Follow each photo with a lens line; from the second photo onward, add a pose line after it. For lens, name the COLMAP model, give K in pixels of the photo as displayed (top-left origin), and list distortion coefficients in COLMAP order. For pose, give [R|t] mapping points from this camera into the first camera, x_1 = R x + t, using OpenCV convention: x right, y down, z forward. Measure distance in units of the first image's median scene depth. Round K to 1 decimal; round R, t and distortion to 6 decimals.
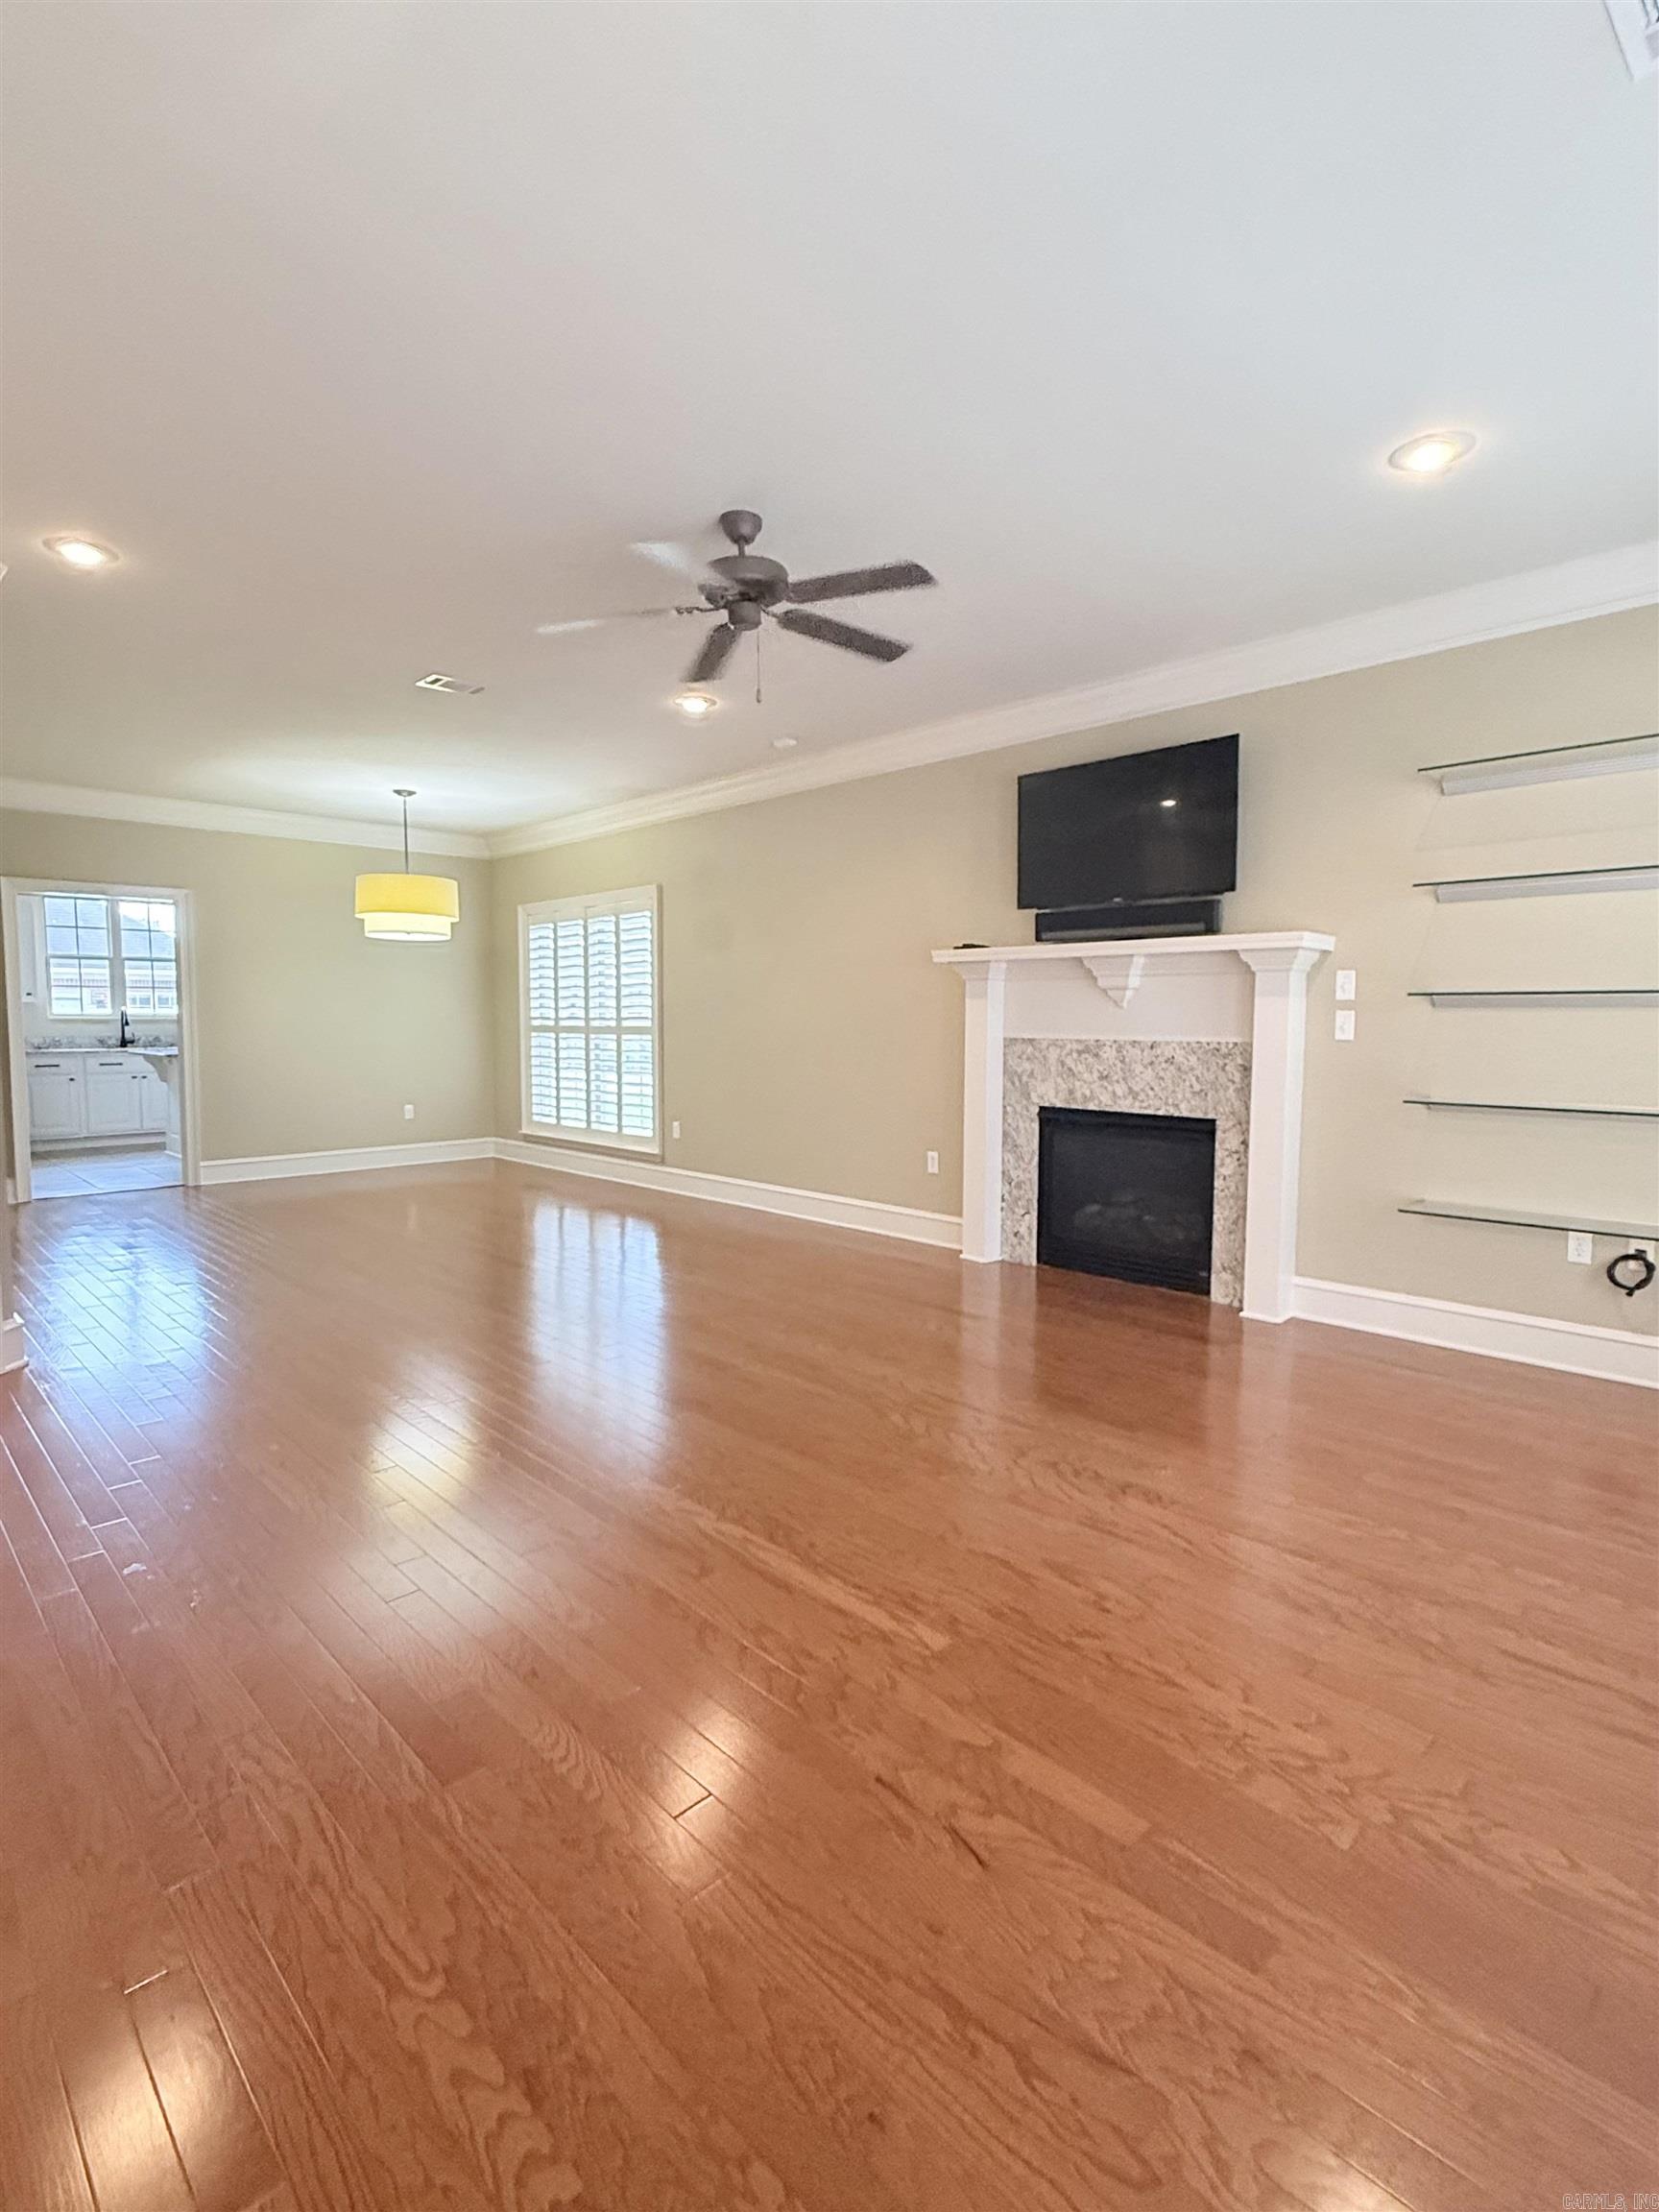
lens RADIAL K [[1085.8, 0, 814.8], [0, 1085.8, 1107.2], [0, 0, 1]] dist [-0.001917, -0.001510]
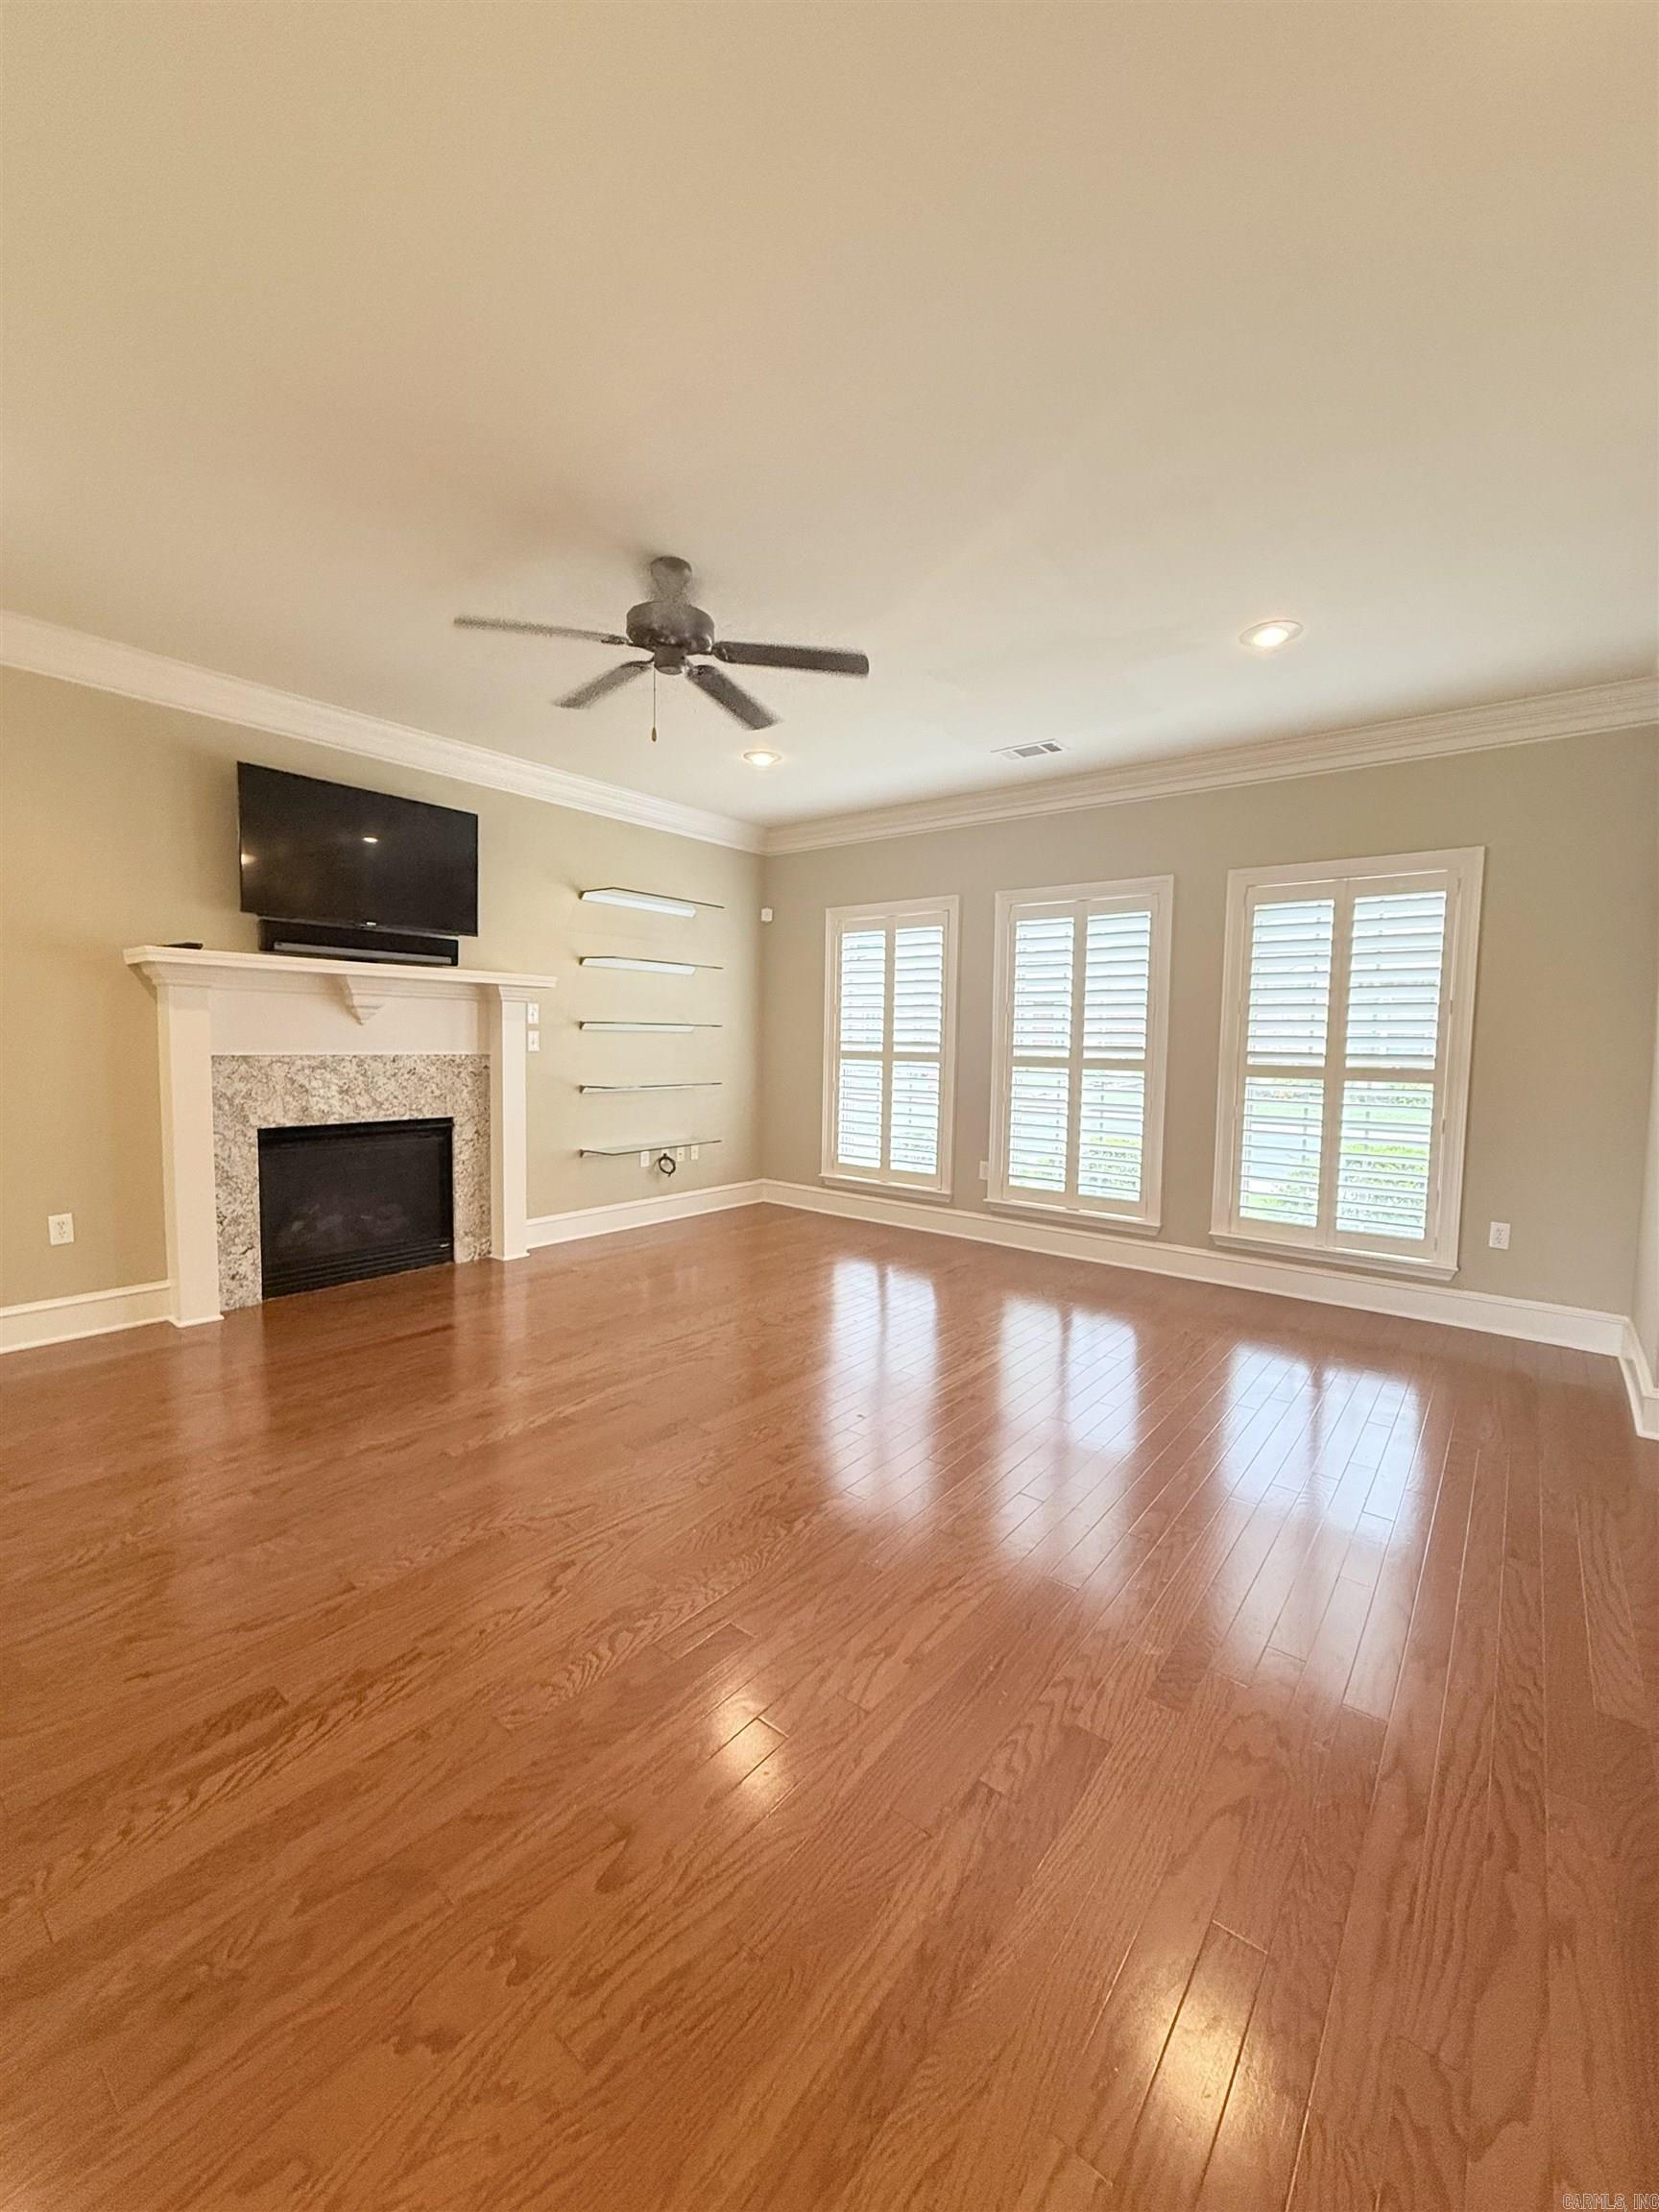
lens RADIAL K [[885.0, 0, 832.8], [0, 885.0, 1106.4], [0, 0, 1]] dist [-0.002905, 0.001107]
pose [[-0.138099, -0.081071, 0.987095, -0.663699], [0.067739, 0.993537, 0.091077, -0.061347], [-0.988099, 0.079443, -0.131715, 0.684707]]
